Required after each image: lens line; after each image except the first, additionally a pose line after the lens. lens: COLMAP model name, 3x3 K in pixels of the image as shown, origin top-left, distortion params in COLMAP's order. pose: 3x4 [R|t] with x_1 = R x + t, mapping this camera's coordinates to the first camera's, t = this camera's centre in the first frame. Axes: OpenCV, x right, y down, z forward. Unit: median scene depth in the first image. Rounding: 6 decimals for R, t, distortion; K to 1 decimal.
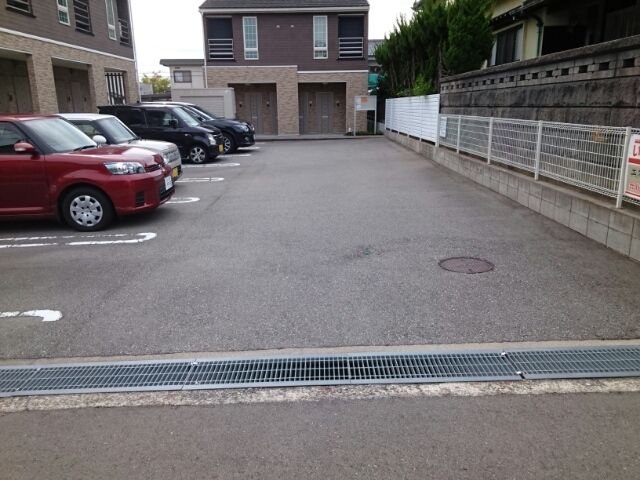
lens RADIAL K [[483.6, 0, 321.3], [0, 483.6, 238.8], [0, 0, 1]] dist [0.040421, -0.001391]
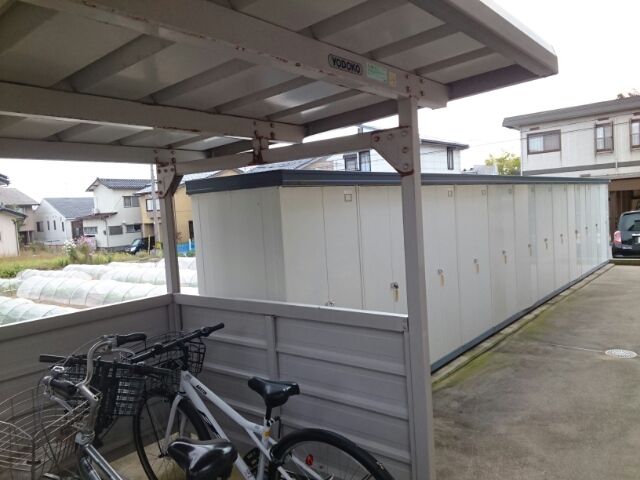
lens RADIAL K [[483.6, 0, 317.1], [0, 483.6, 242.9], [0, 0, 1]] dist [0.040421, -0.001391]
pose [[0.754425, 0.010404, -0.656304, -0.117950], [-0.121333, 0.984854, -0.123860, -0.126956], [0.645075, 0.173075, 0.744261, 0.456813]]
